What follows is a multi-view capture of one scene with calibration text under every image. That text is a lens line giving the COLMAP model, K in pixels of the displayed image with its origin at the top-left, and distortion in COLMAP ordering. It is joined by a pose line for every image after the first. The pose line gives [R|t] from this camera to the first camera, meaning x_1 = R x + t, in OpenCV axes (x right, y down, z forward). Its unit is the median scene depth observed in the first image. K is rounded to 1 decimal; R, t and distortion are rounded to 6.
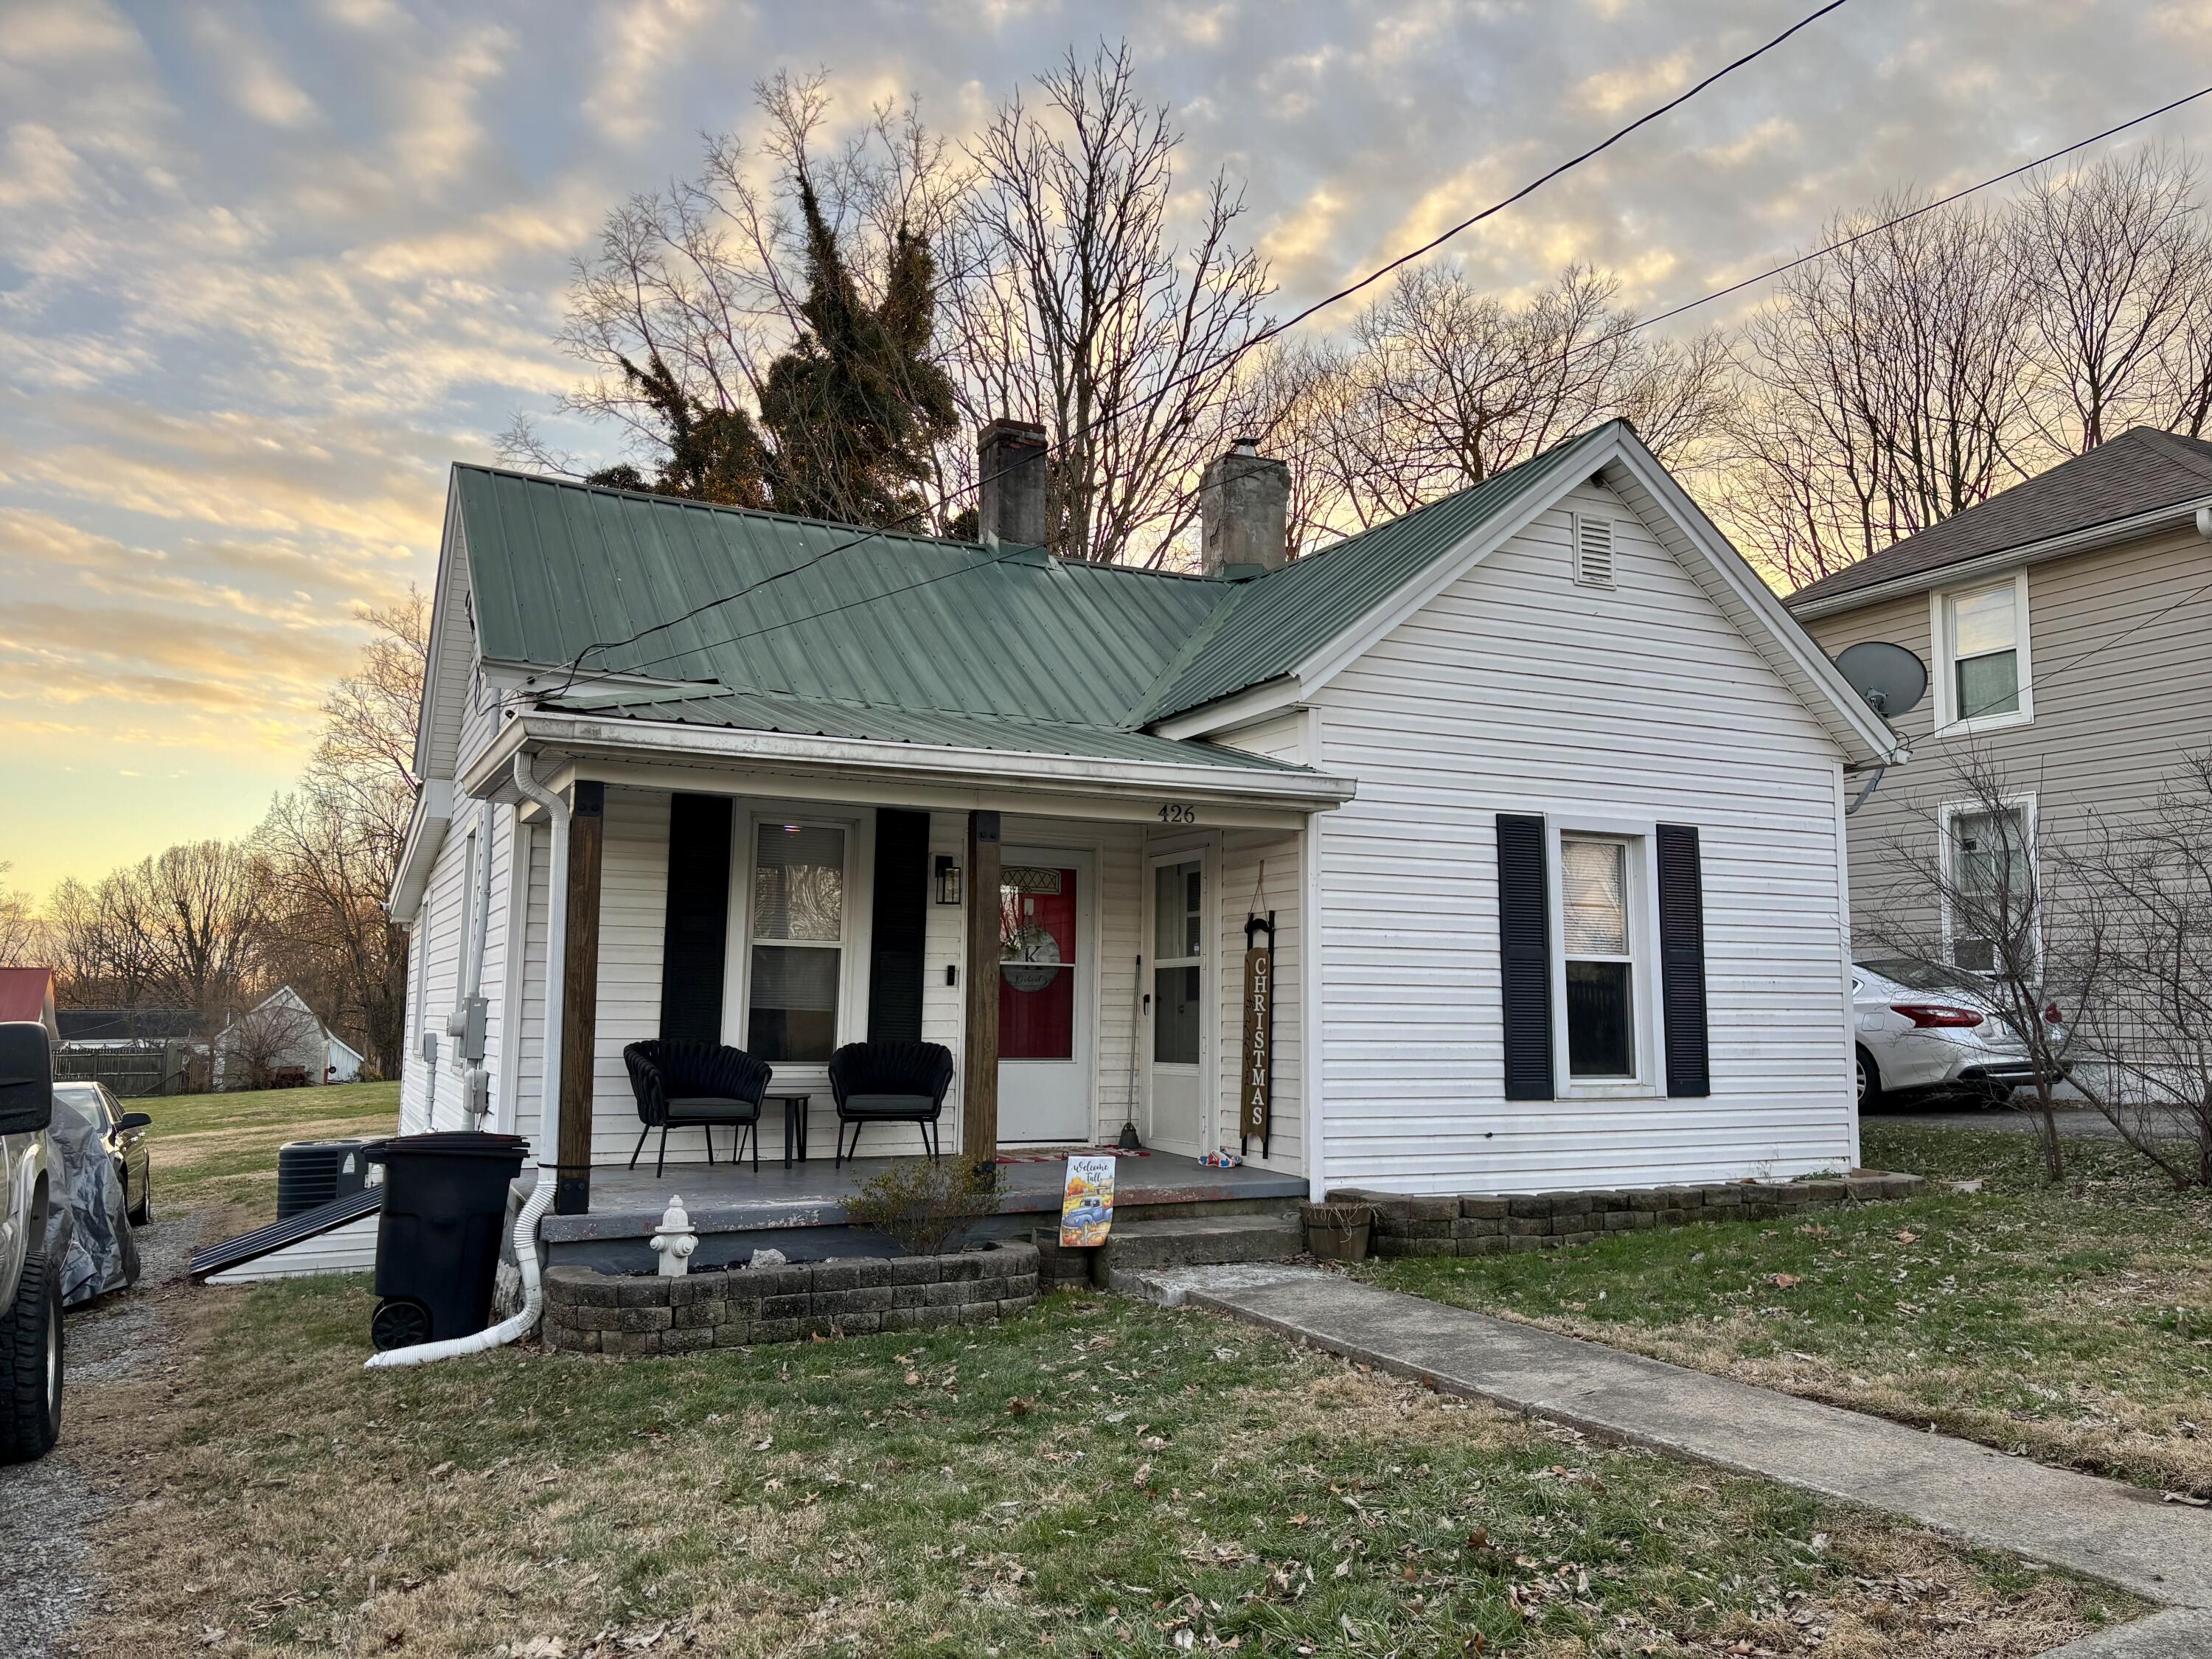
lens RADIAL K [[1670.6, 0, 1106.6], [0, 1670.6, 832.5], [0, 0, 1]] dist [0.034378, 0.001529]
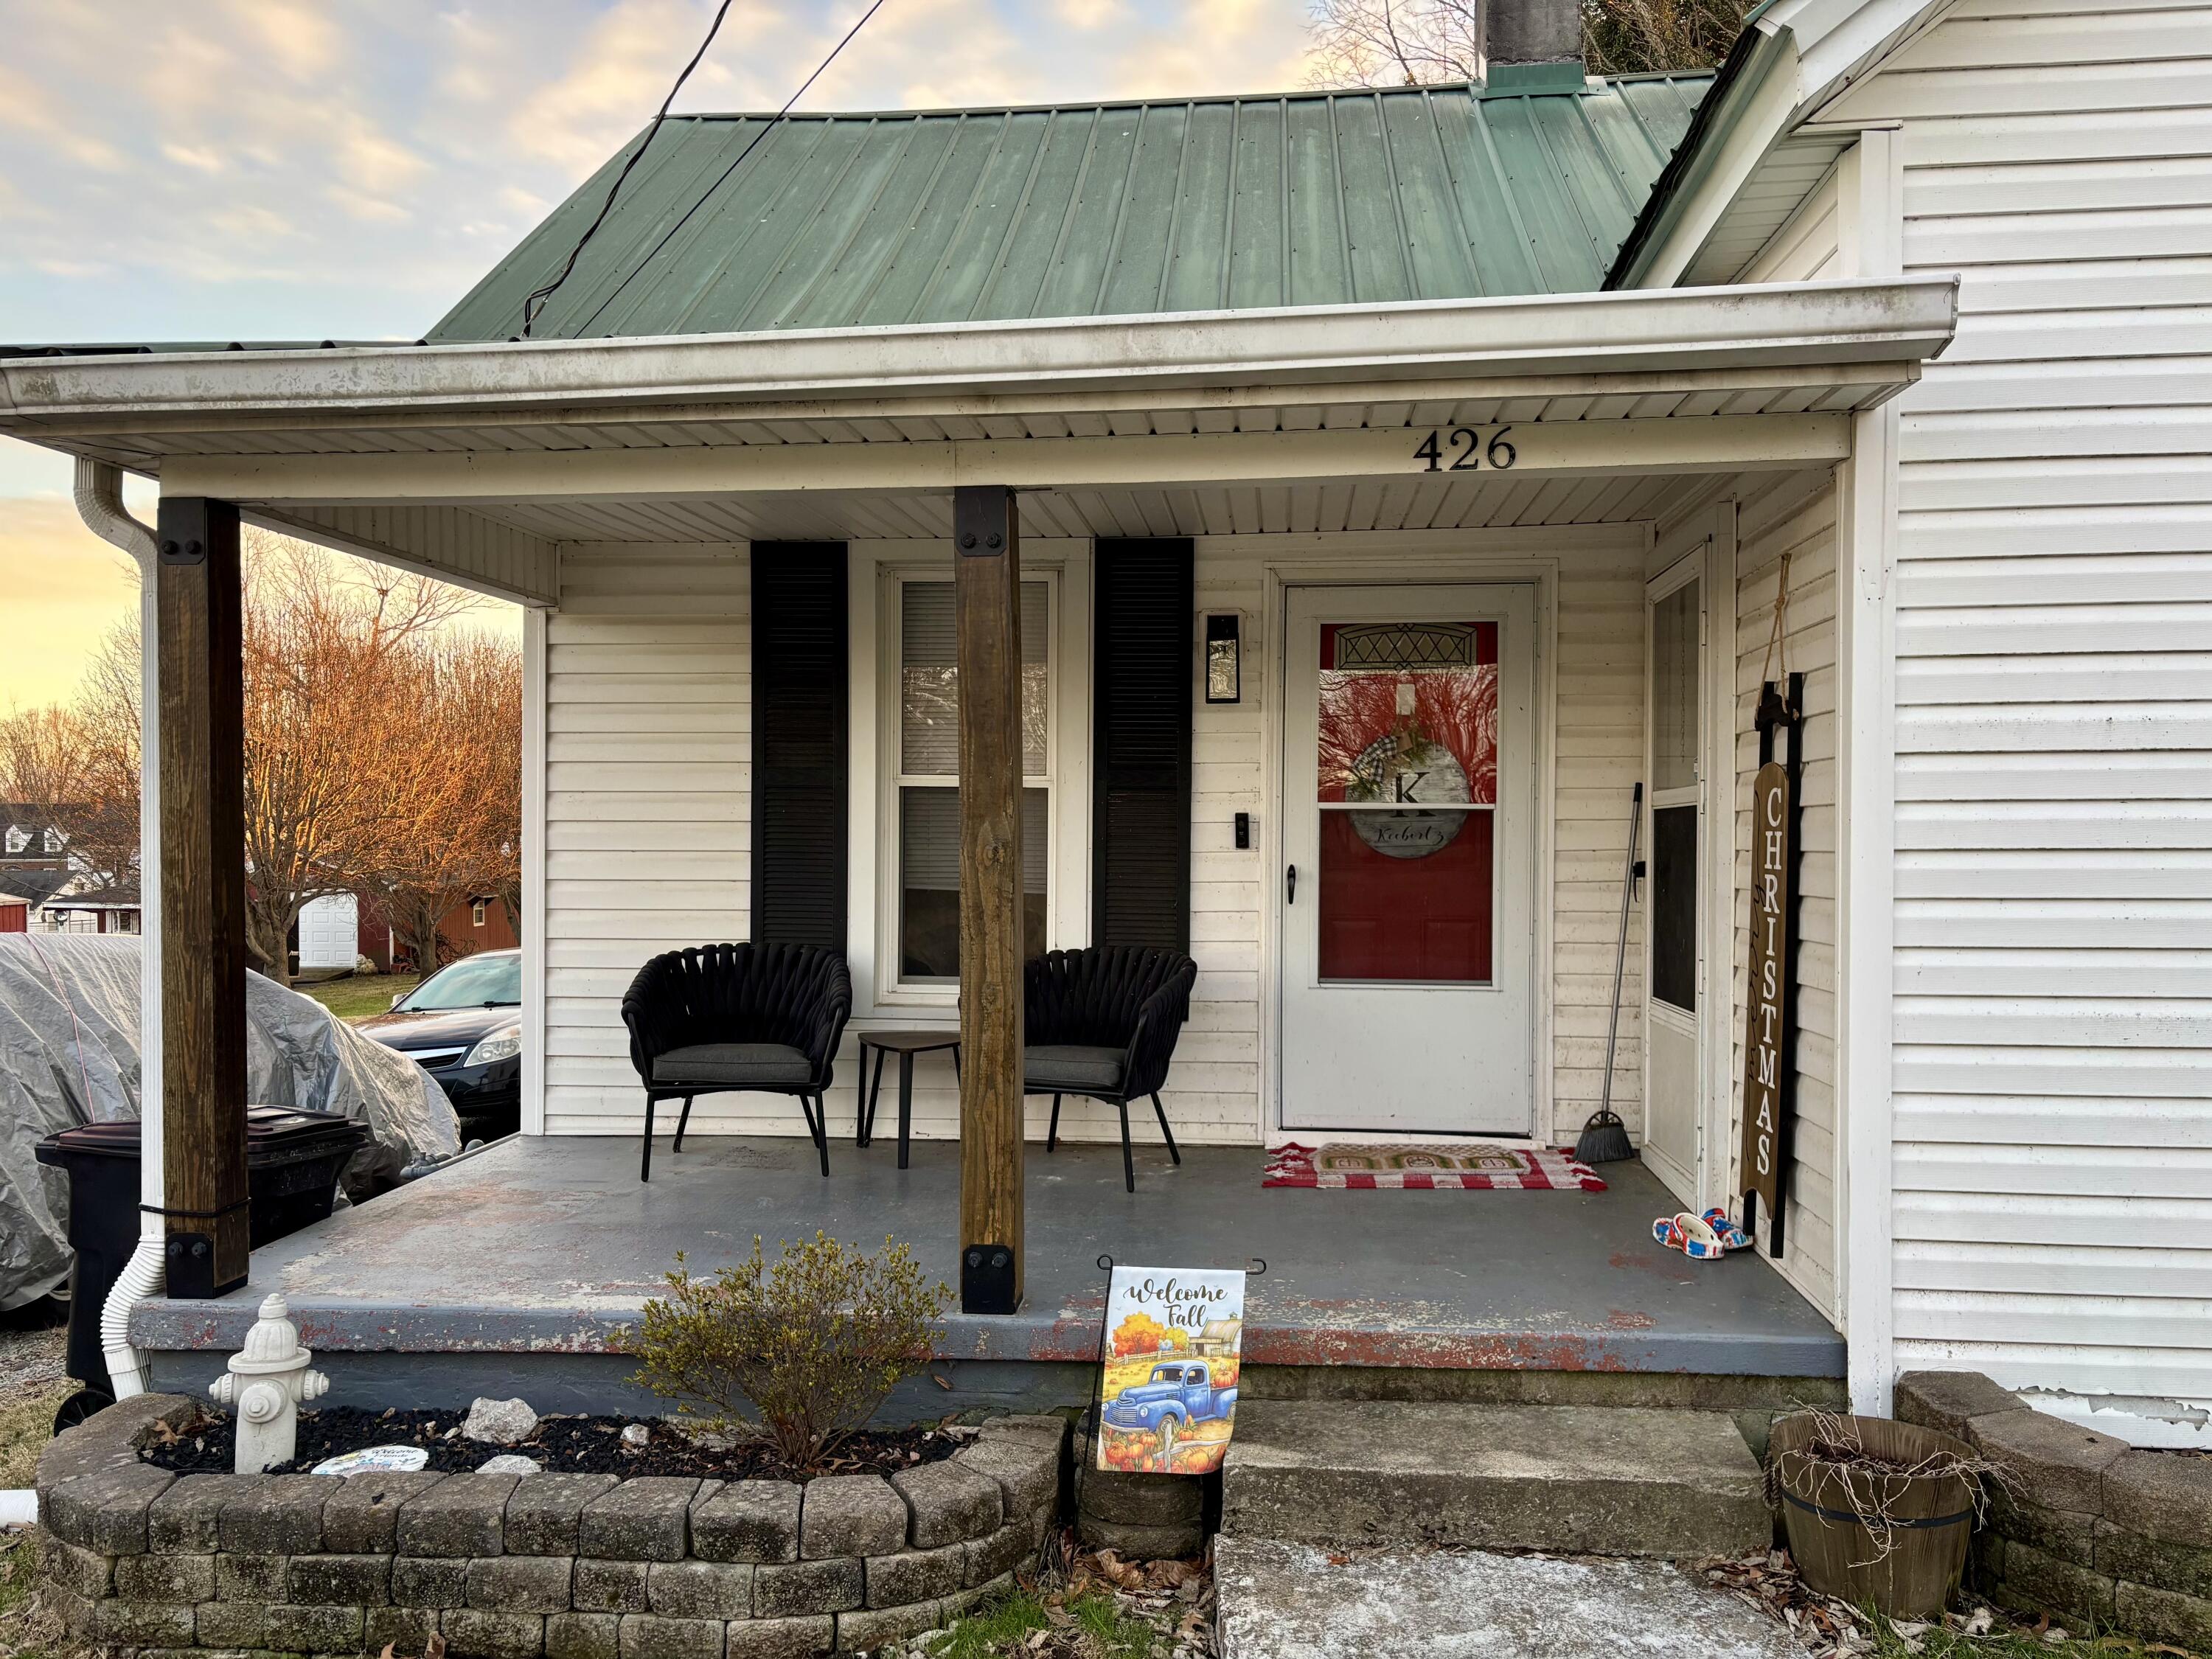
lens RADIAL K [[1672.6, 0, 1110.2], [0, 1672.6, 861.8], [0, 0, 1]] dist [0.018451, 0.003735]
pose [[0.841721, -0.001079, -0.539912, 0.180901], [0.068884, 0.992041, 0.105407, 0.037856], [0.535501, -0.125914, 0.835095, 0.559950]]
